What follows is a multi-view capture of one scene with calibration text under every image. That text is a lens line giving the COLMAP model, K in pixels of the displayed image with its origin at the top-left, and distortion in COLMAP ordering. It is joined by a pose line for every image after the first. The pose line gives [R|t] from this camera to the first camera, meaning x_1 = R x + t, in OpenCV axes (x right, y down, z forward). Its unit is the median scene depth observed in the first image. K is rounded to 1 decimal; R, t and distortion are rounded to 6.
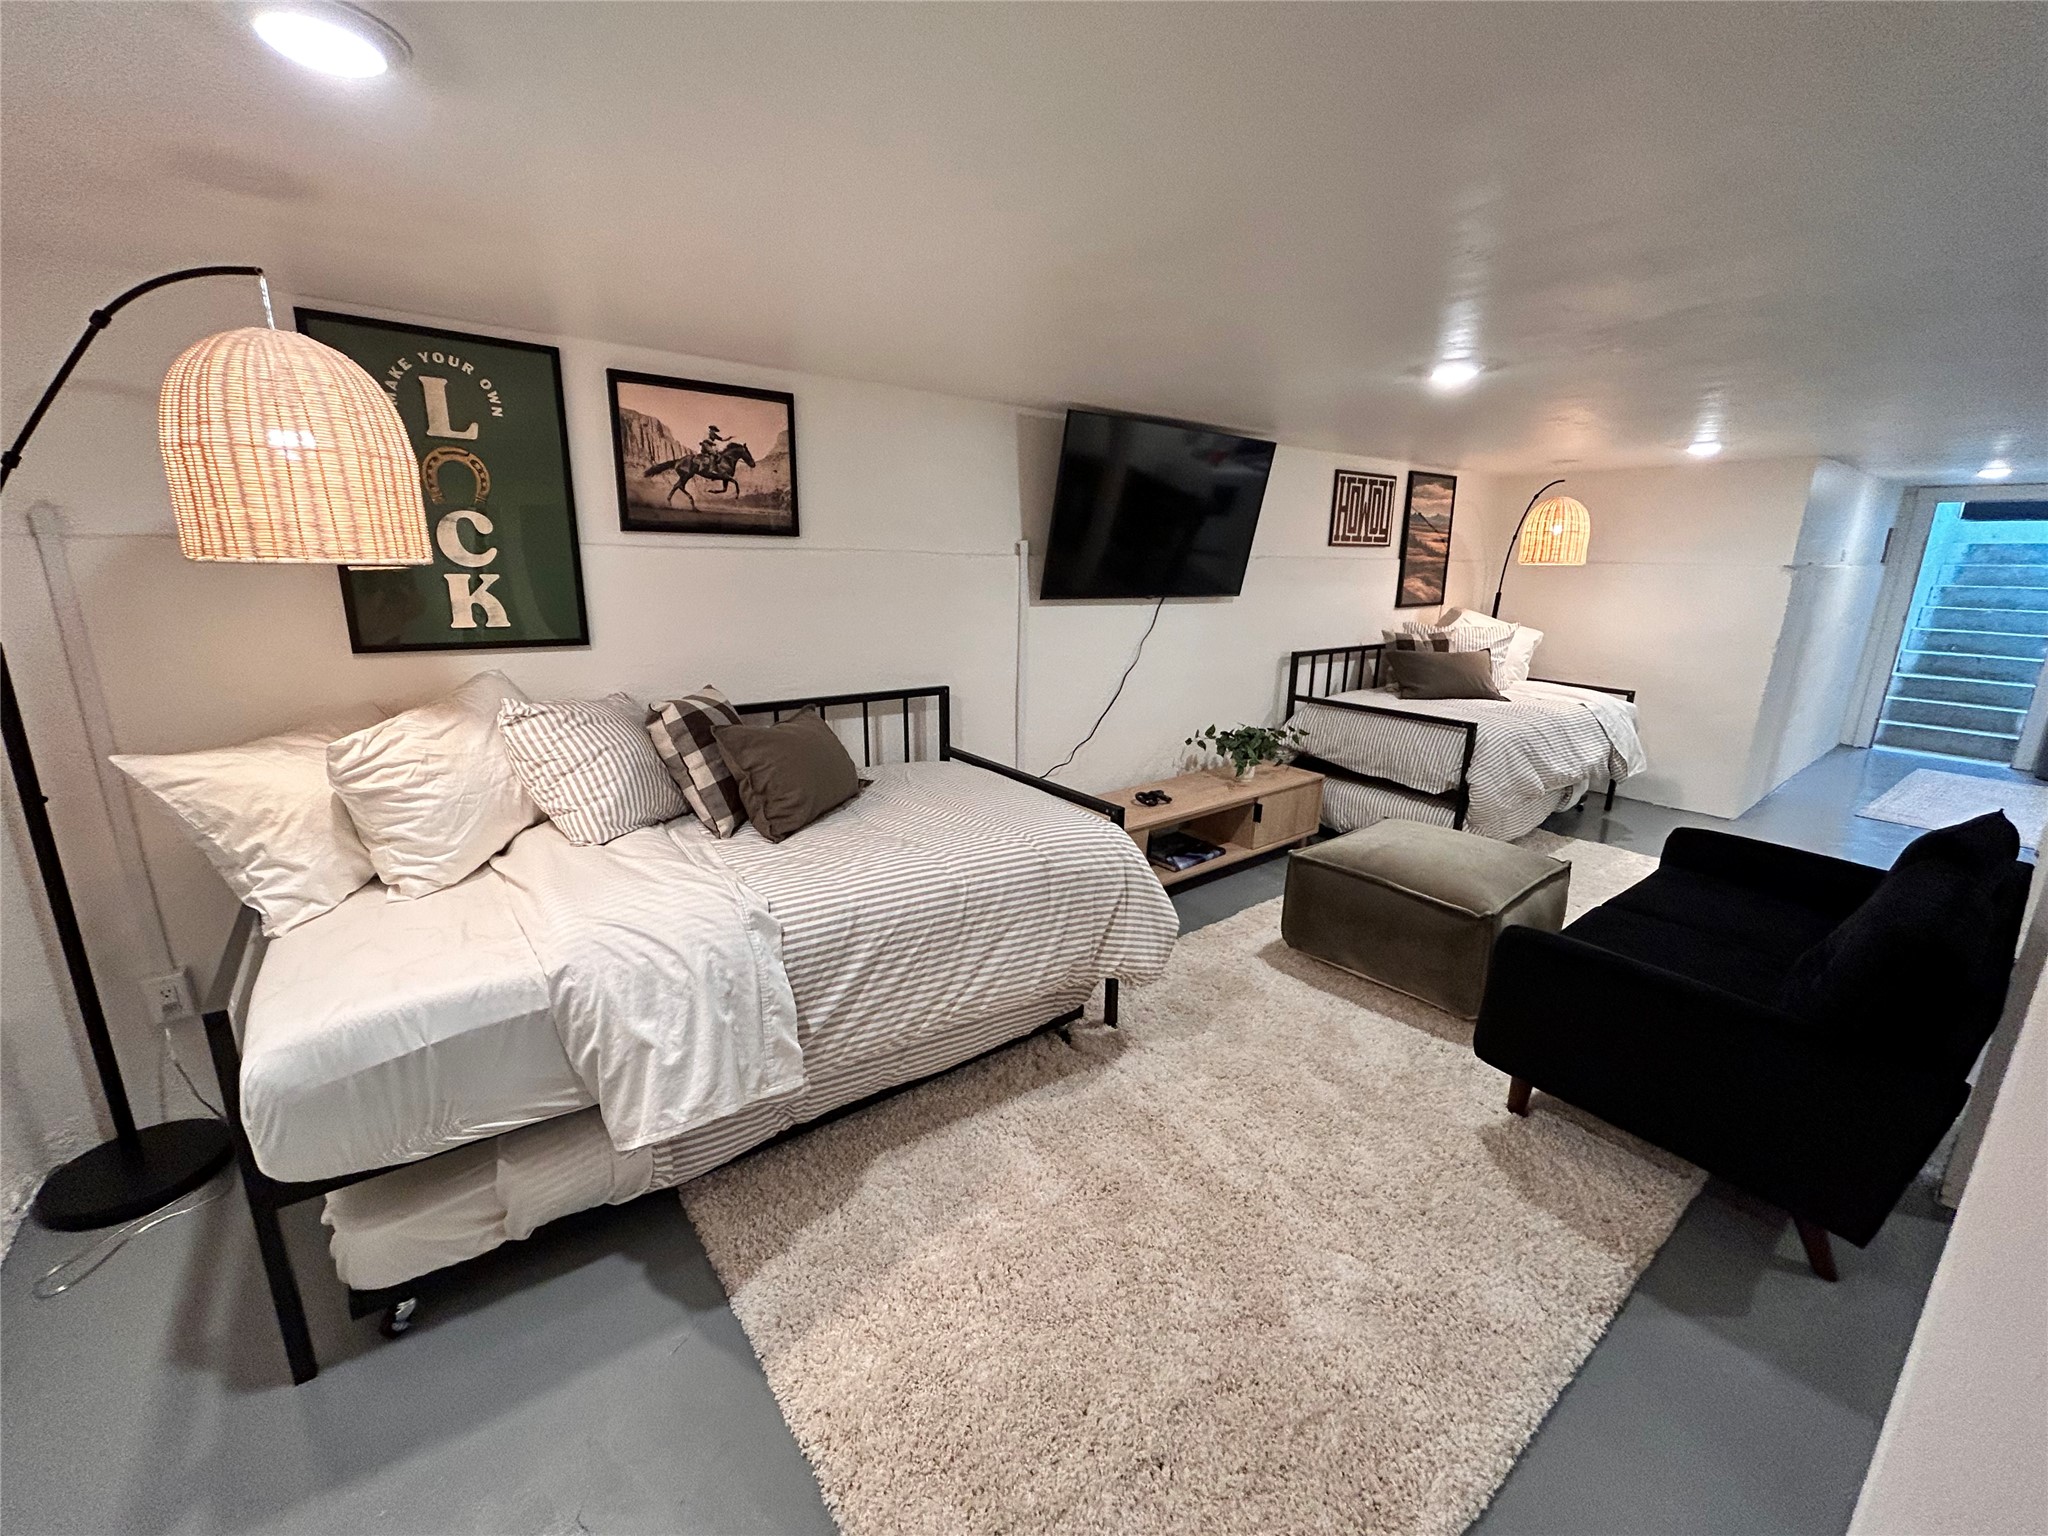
lens RADIAL K [[826.9, 0, 1022.3], [0, 826.9, 782.9], [0, 0, 1]] dist [-0.009436, 0.001080]
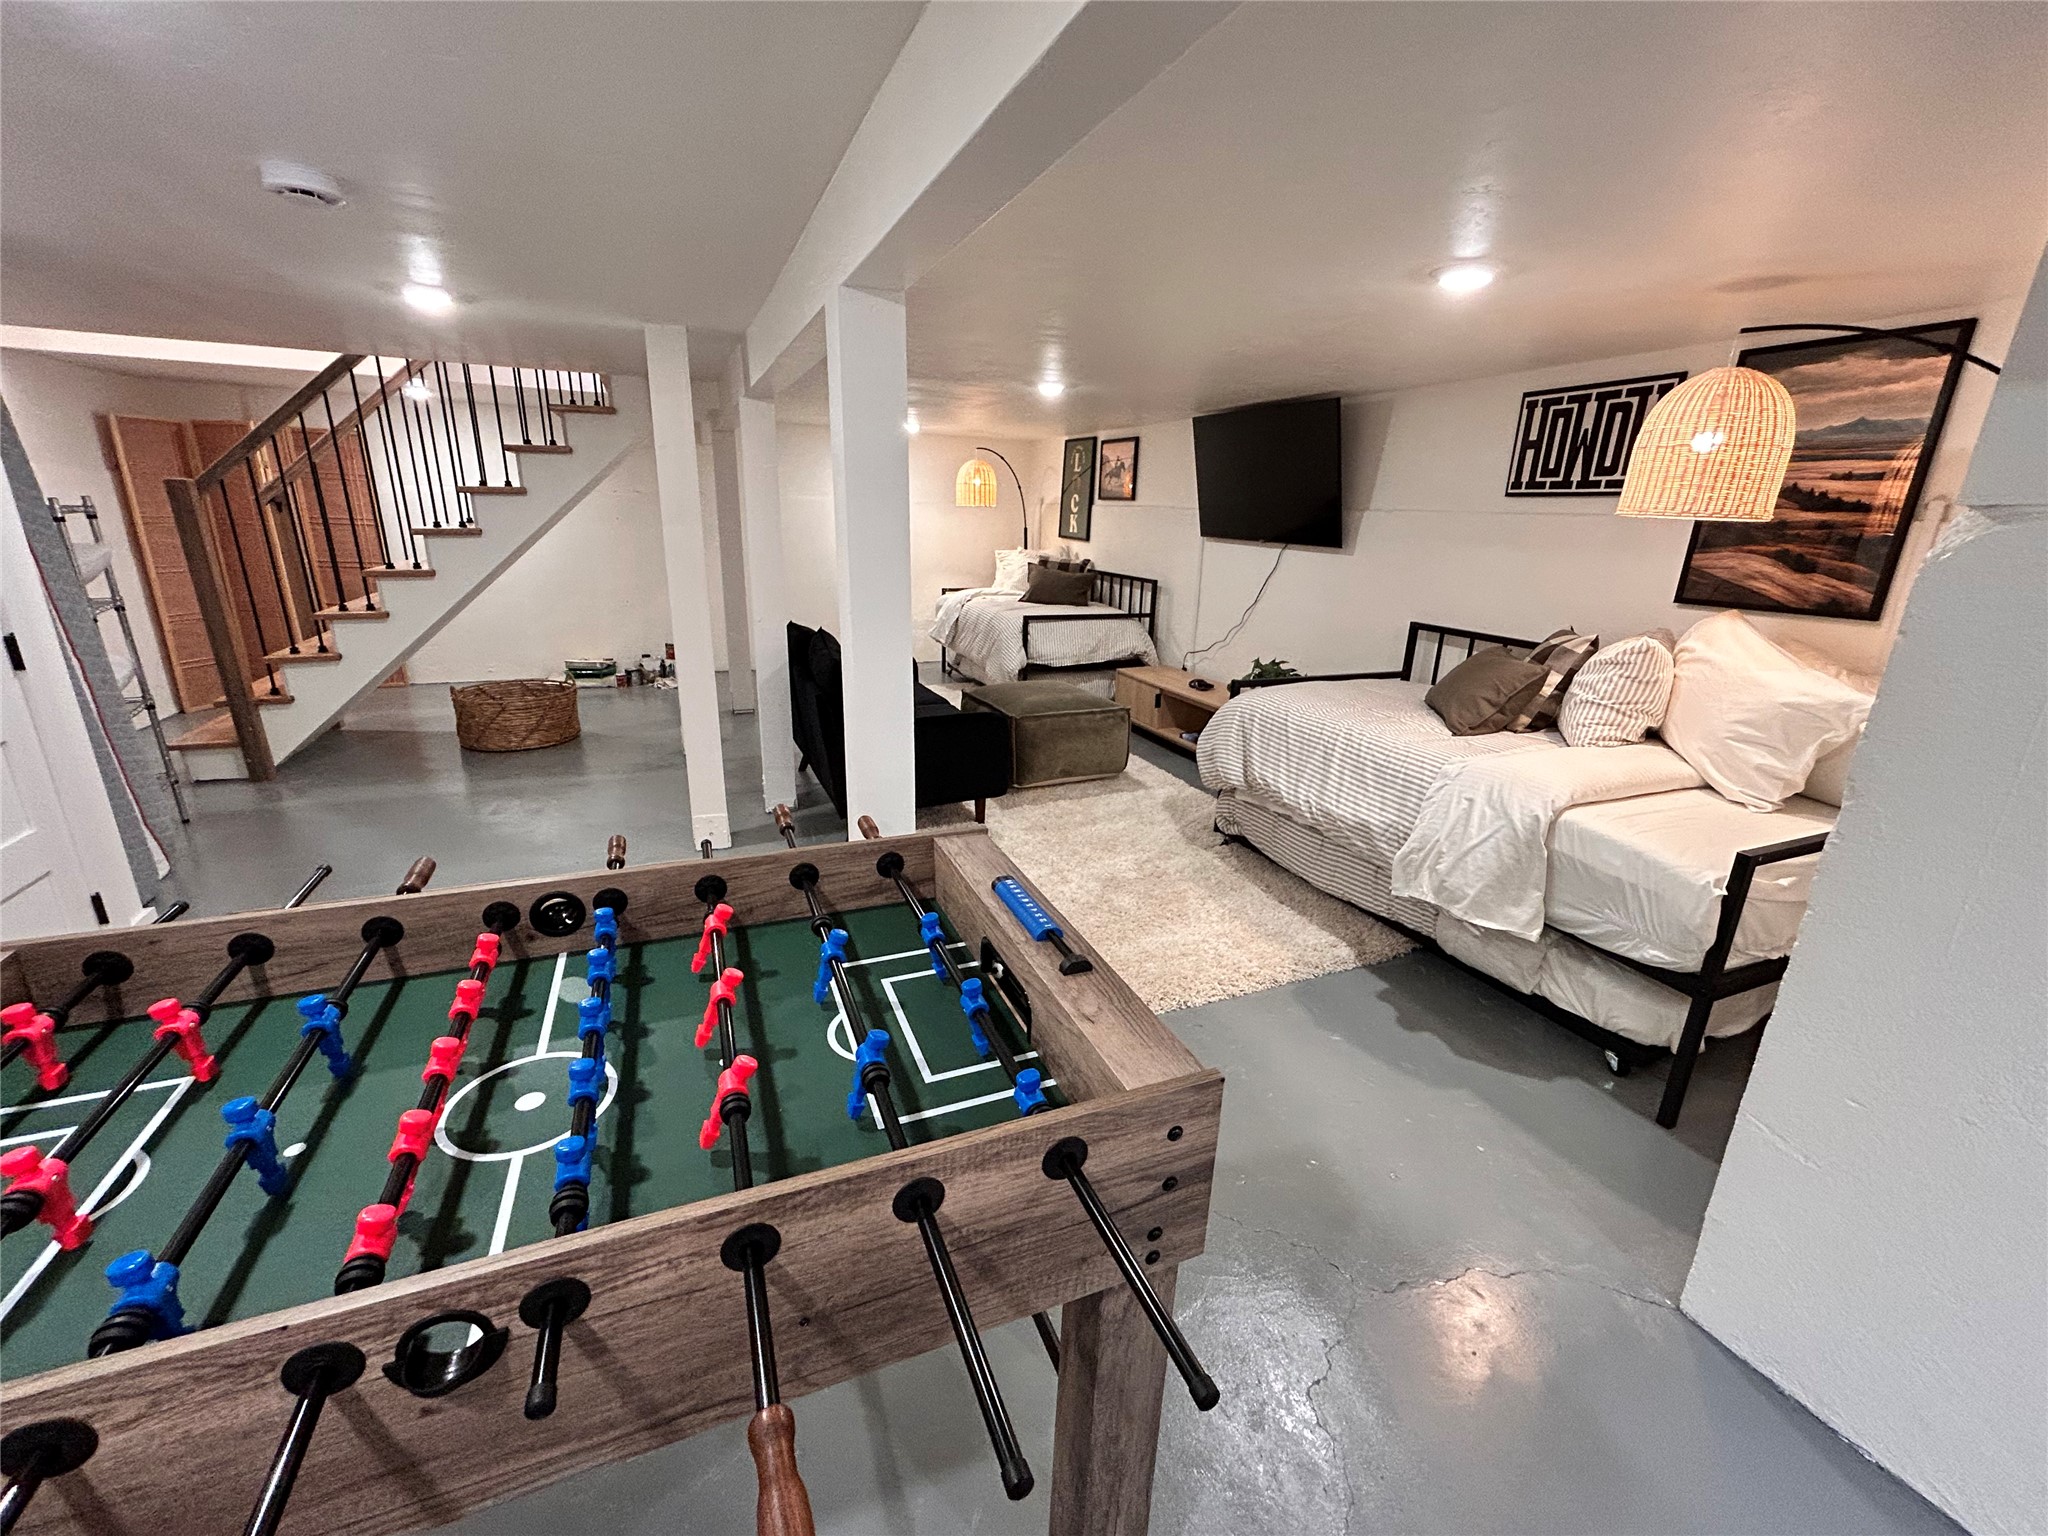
lens RADIAL K [[826.9, 0, 1020.1], [0, 826.9, 761.3], [0, 0, 1]] dist [-0.009436, 0.001080]
pose [[-0.249079, 0.287522, -0.924819, 1.248057], [-0.250578, 0.903267, 0.348309, -0.219551], [0.935505, 0.318496, -0.152938, 0.776919]]
